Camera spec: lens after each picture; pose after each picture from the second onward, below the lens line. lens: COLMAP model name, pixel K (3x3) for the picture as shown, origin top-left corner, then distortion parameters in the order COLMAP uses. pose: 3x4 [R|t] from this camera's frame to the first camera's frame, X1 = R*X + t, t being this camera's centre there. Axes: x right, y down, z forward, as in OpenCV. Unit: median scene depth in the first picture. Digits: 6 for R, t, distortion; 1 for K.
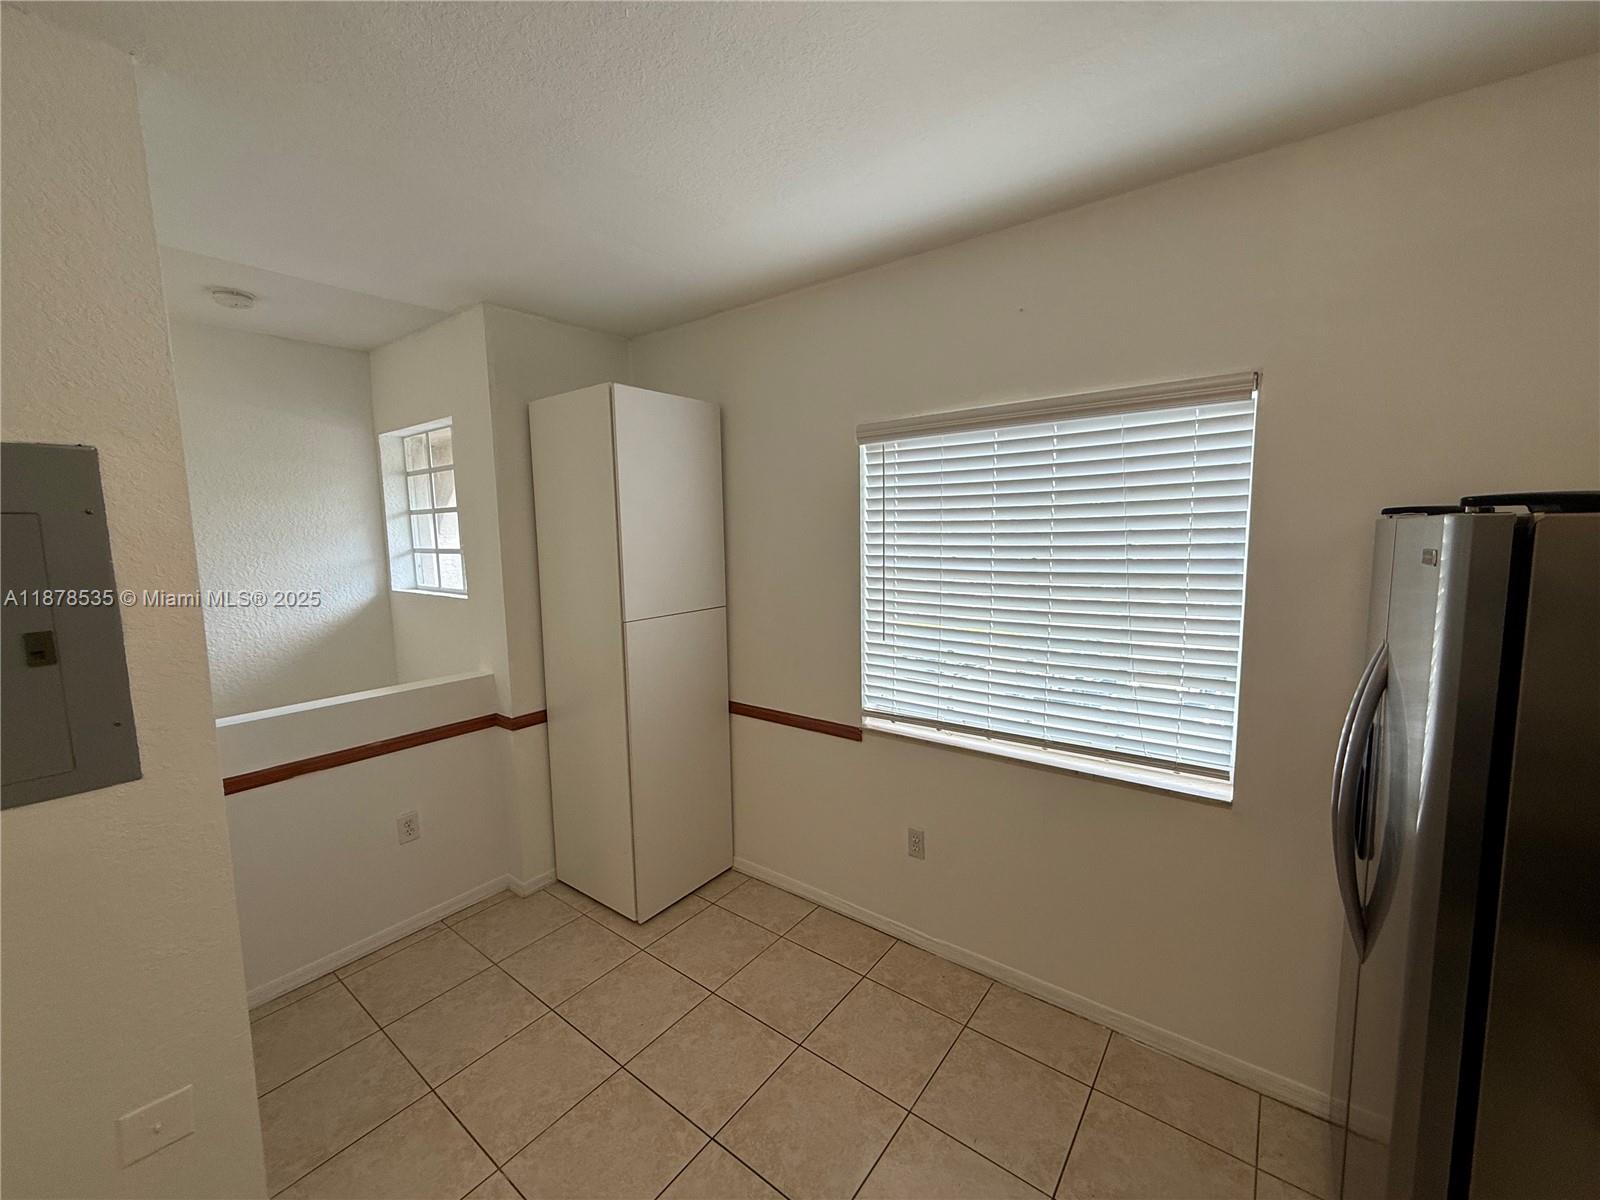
lens RADIAL K [[639.0, 0, 804.4], [0, 639.0, 599.0], [0, 0, 1]] dist [-0.002623, 0.000313]
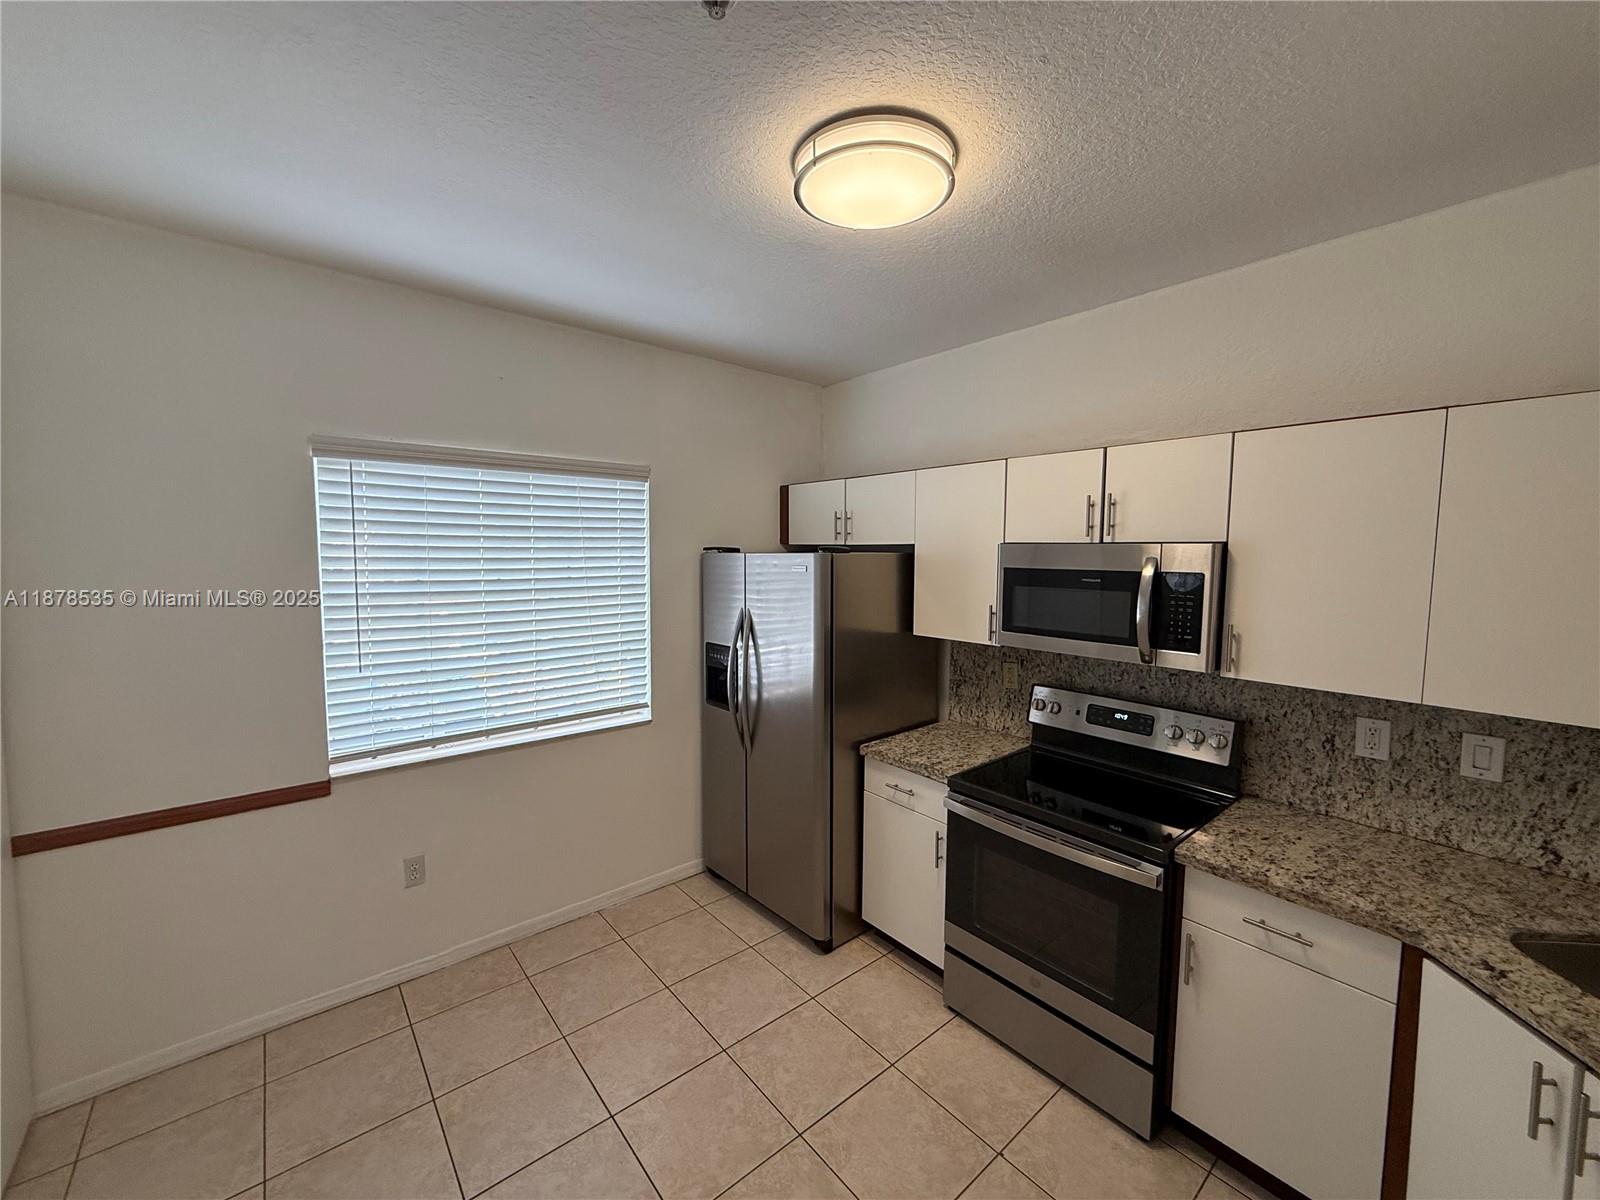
lens RADIAL K [[639.0, 0, 787.1], [0, 639.0, 600.0], [0, 0, 1]] dist [-0.002623, 0.000313]
pose [[0.222662, -0.055574, 0.973310, -0.689463], [0.094446, 0.994907, 0.035201, -0.015439], [-0.970310, 0.084087, 0.226777, 0.198390]]
